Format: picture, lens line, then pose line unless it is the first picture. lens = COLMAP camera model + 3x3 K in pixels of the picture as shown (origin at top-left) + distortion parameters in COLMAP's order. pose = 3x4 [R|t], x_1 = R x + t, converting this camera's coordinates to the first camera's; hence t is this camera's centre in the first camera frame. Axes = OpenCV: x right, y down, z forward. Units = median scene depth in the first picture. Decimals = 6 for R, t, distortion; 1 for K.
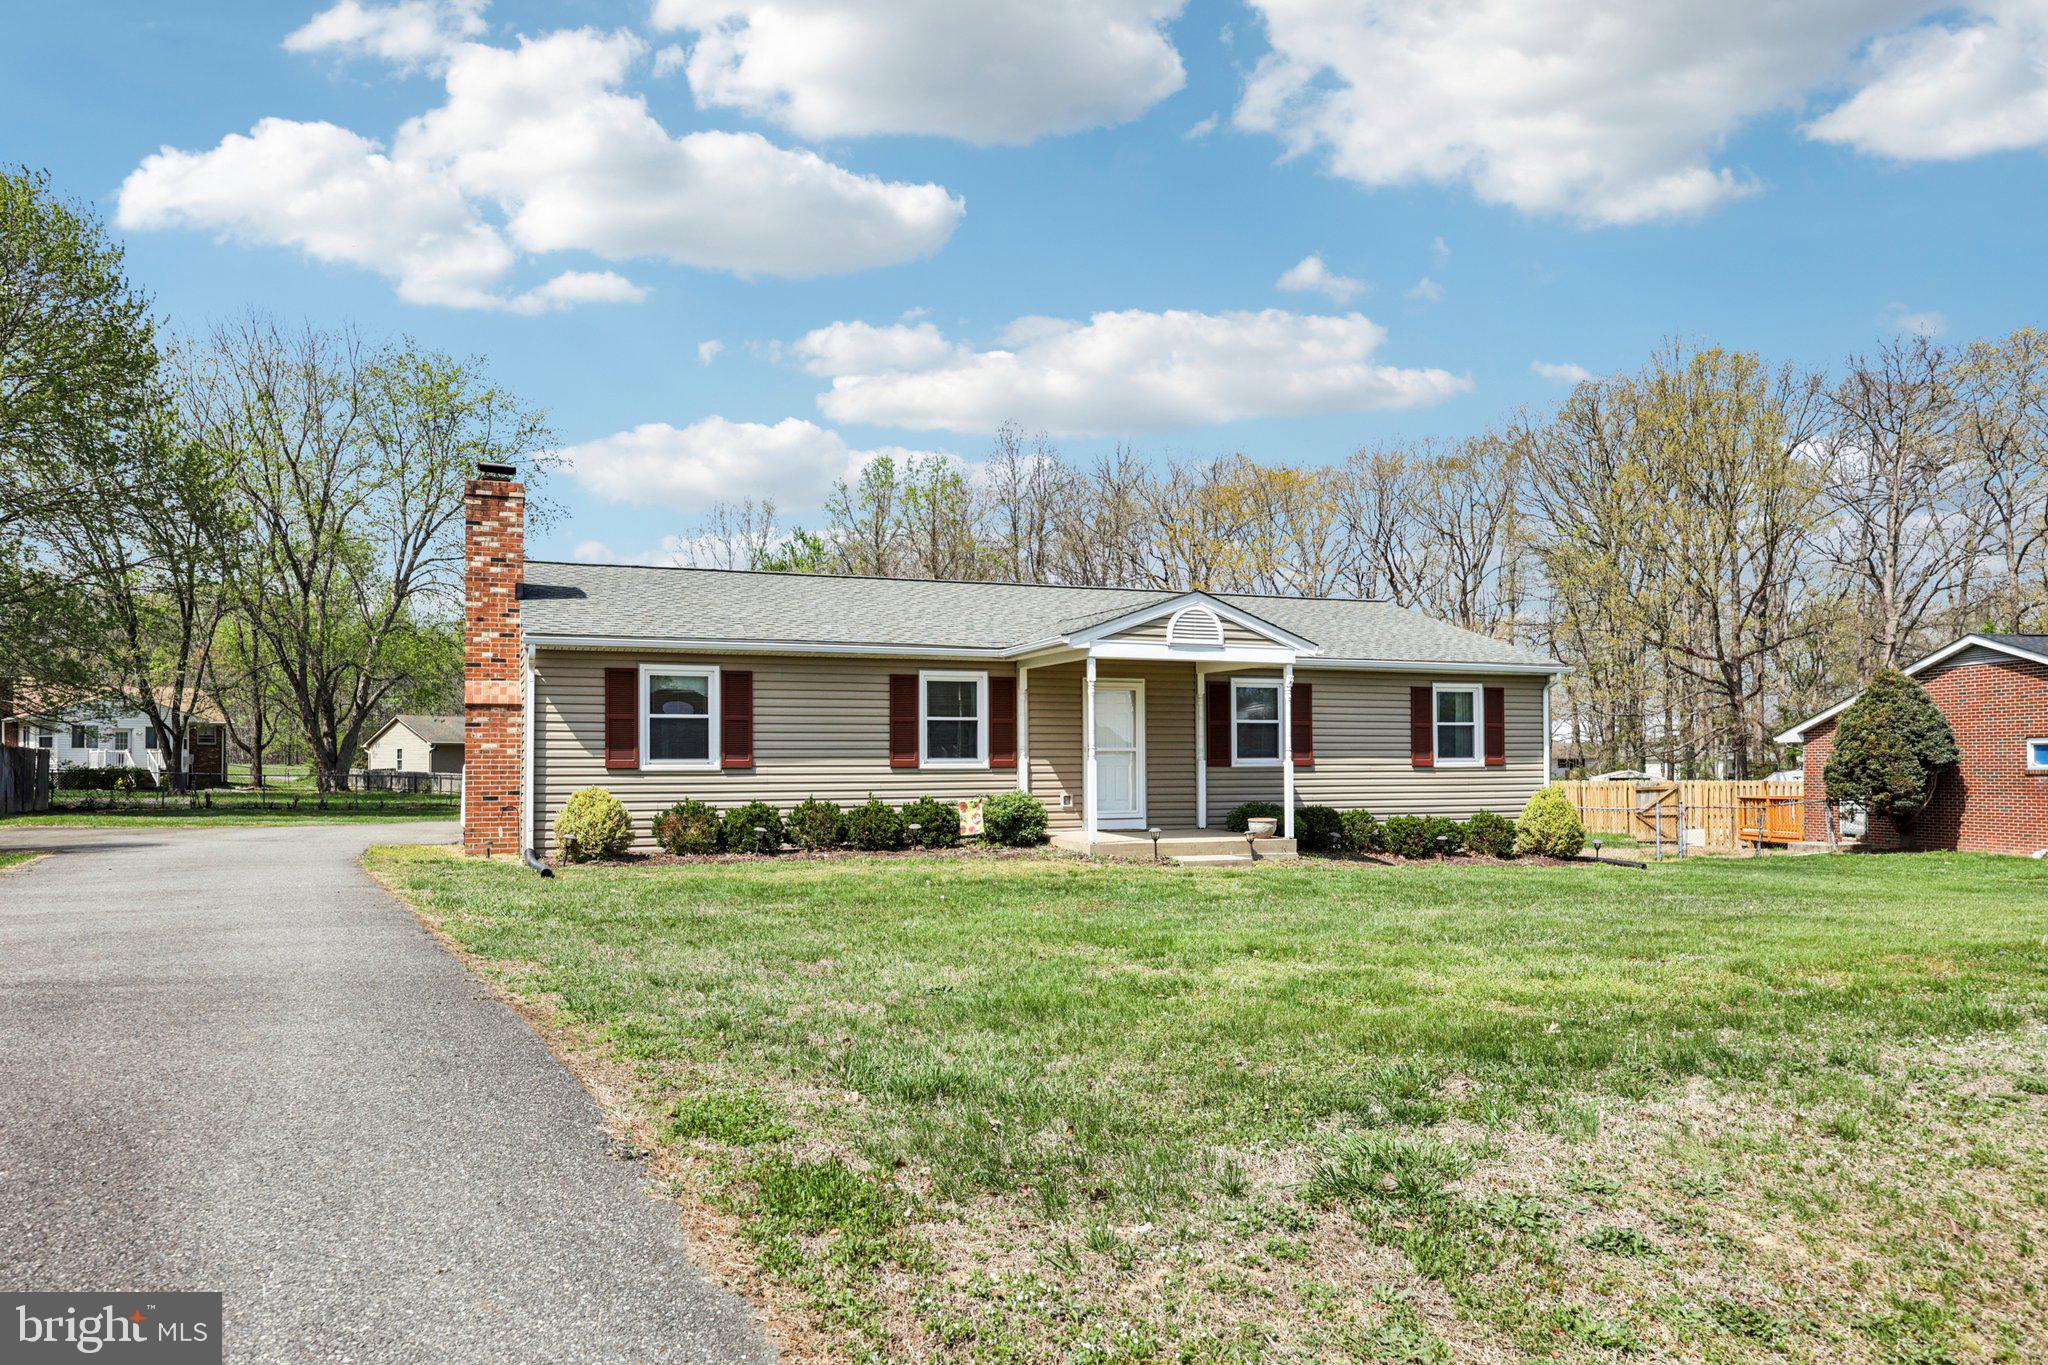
lens RADIAL K [[1383.4, 0, 1026.8], [0, 1383.4, 730.7], [0, 0, 1]] dist [0.002948, 0.001024]
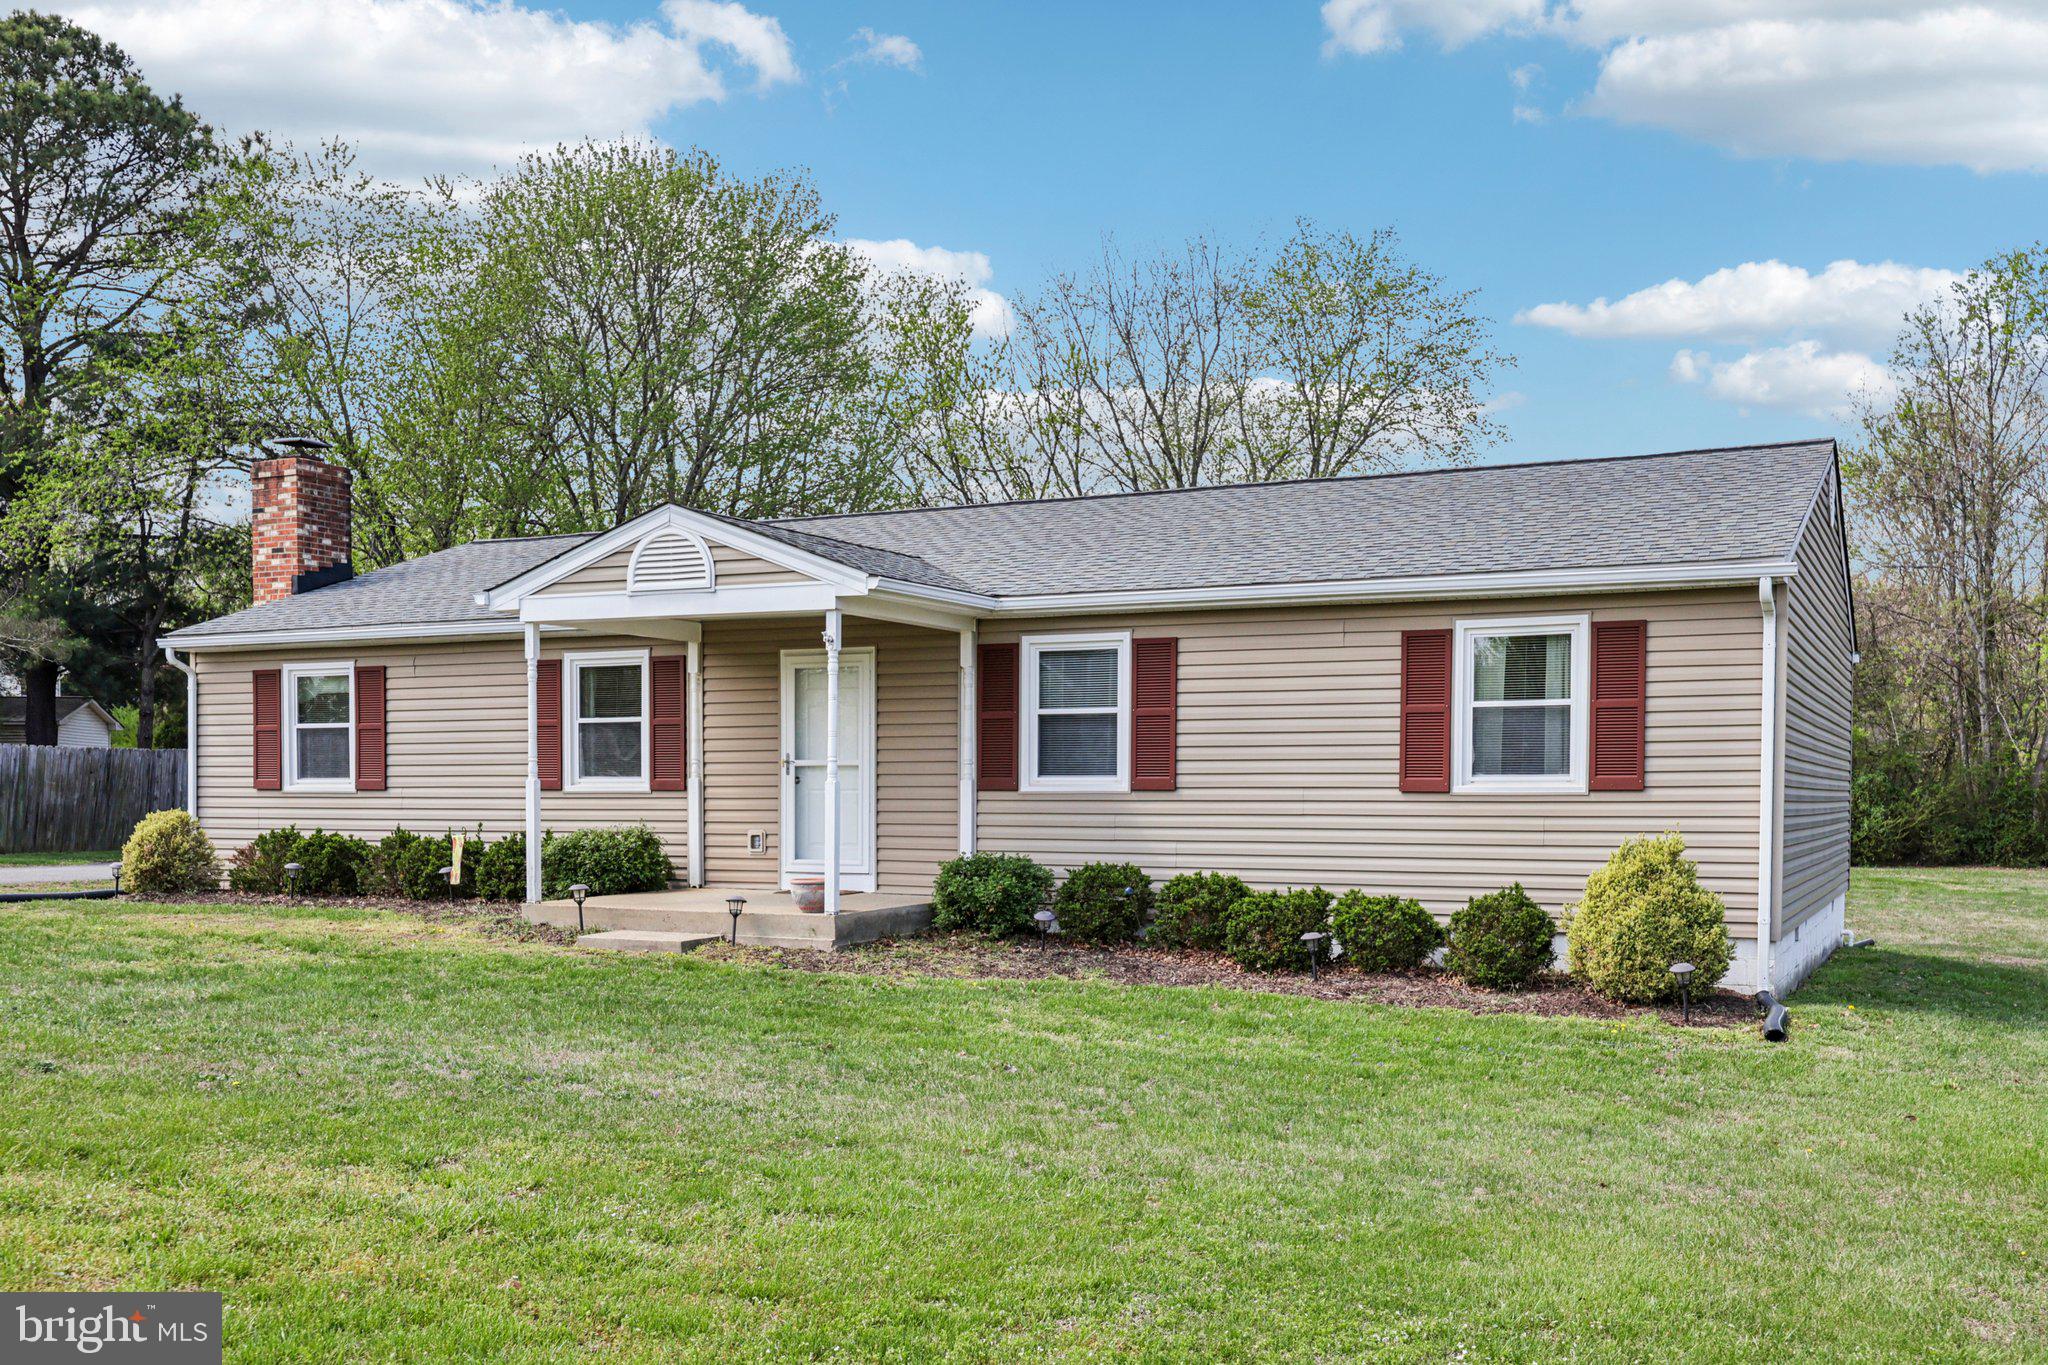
lens RADIAL K [[1987.6, 0, 1029.5], [0, 1987.6, 785.3], [0, 0, 1]] dist [0.001168, 0.006045]
pose [[0.662864, 0.004842, -0.748725, 0.746118], [0.019181, 0.999541, 0.023445, 0.004359], [0.748494, -0.029902, 0.662467, 0.442262]]
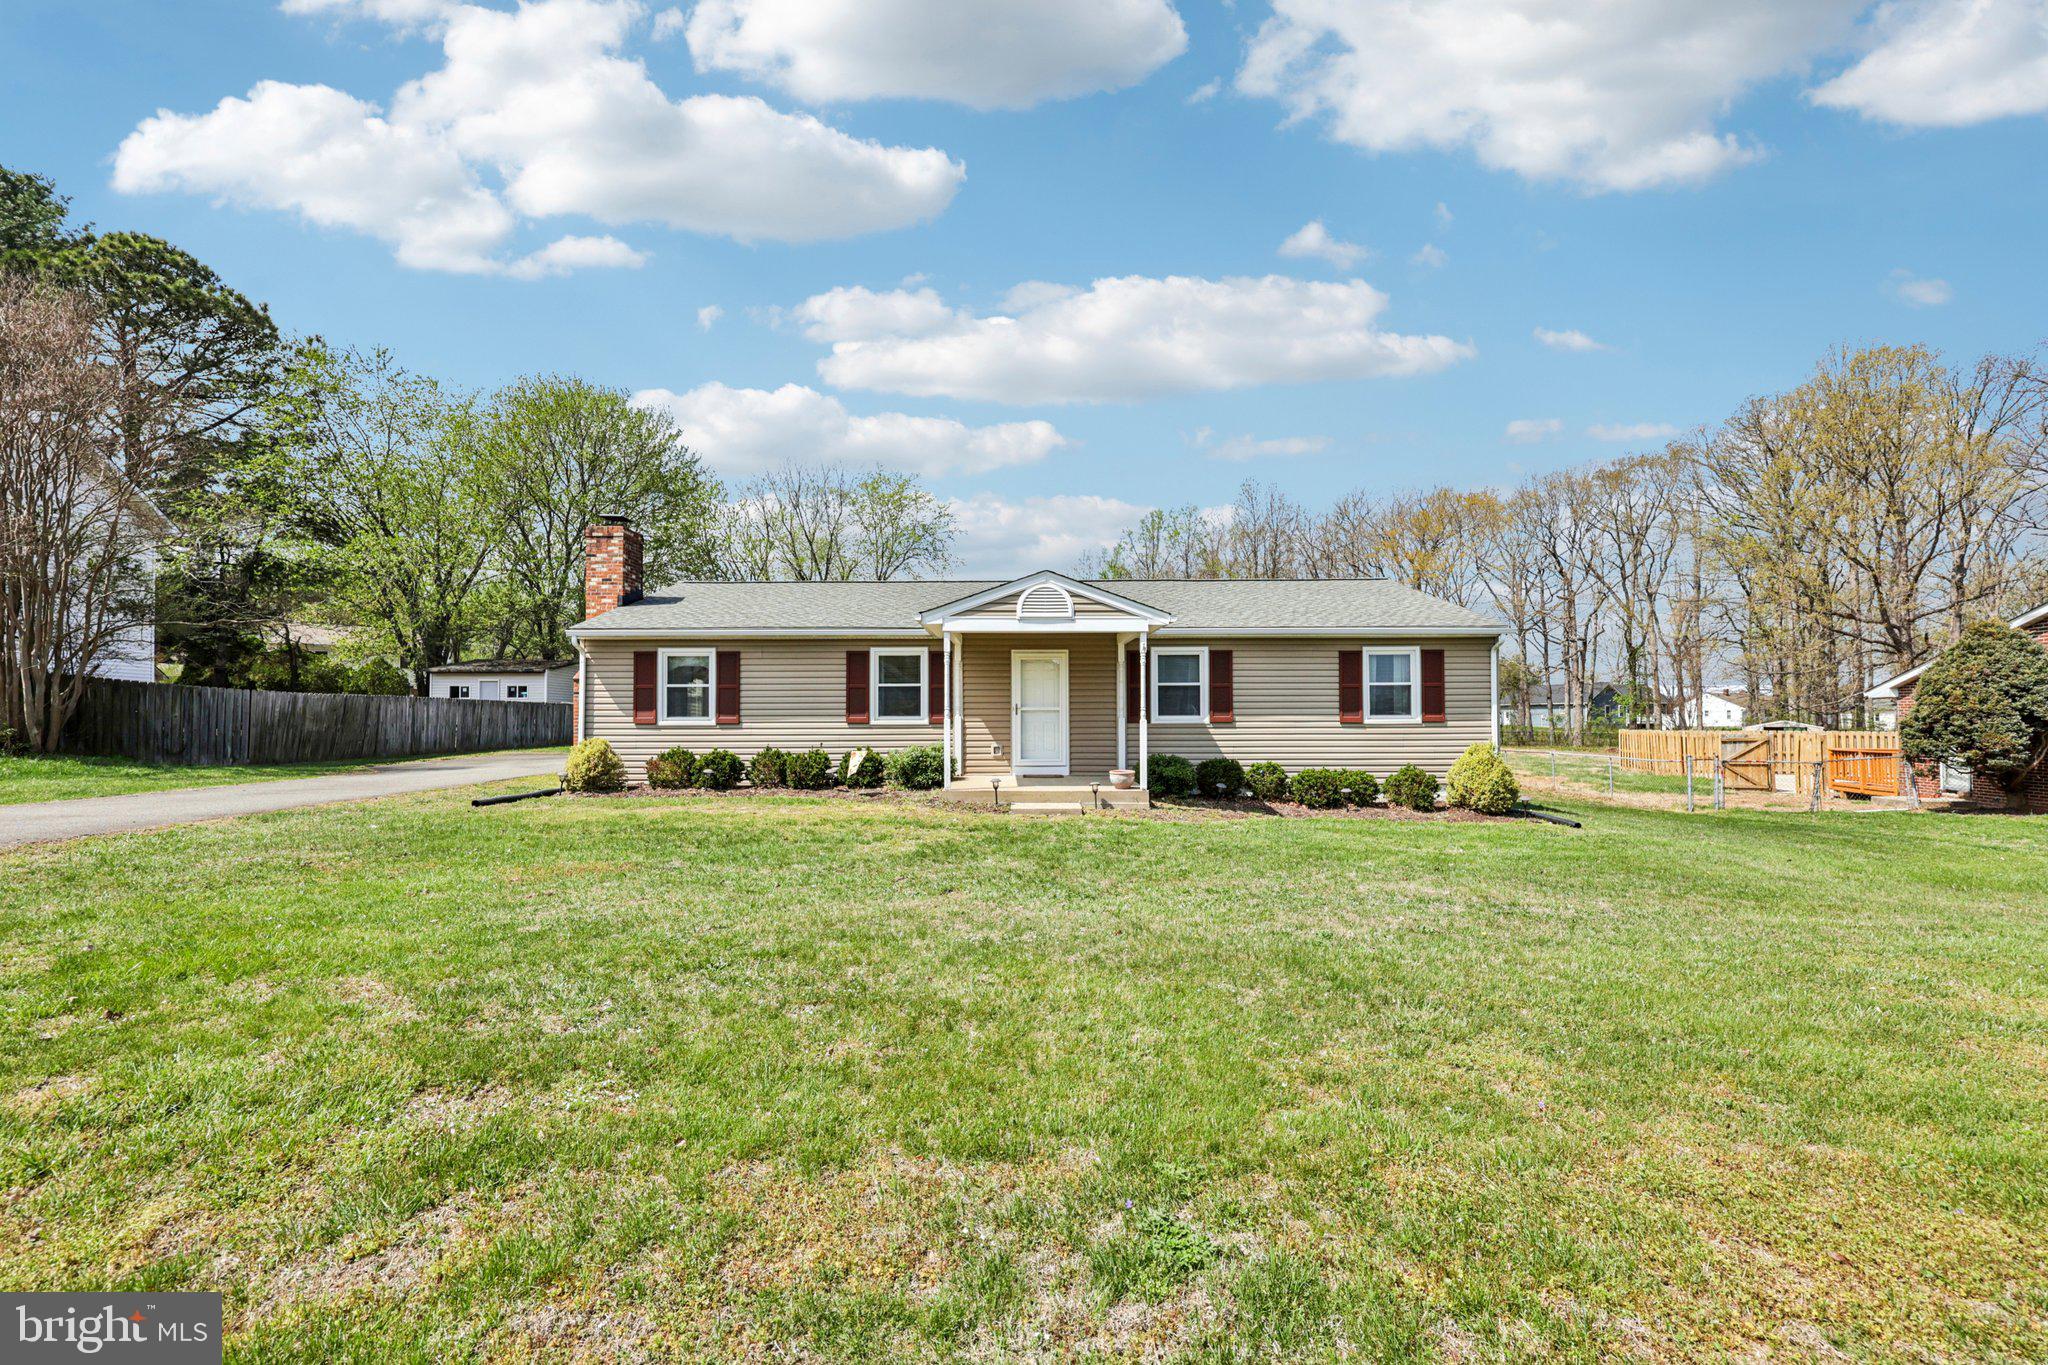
lens RADIAL K [[847.9, 0, 1018.0], [0, 847.9, 690.7], [0, 0, 1]] dist [-0.000183, -0.000066]
pose [[0.927274, -0.009282, -0.374268, 0.303233], [0.008833, 0.999957, -0.002916, -0.000143], [0.374278, -0.000602, 0.927316, 0.287311]]
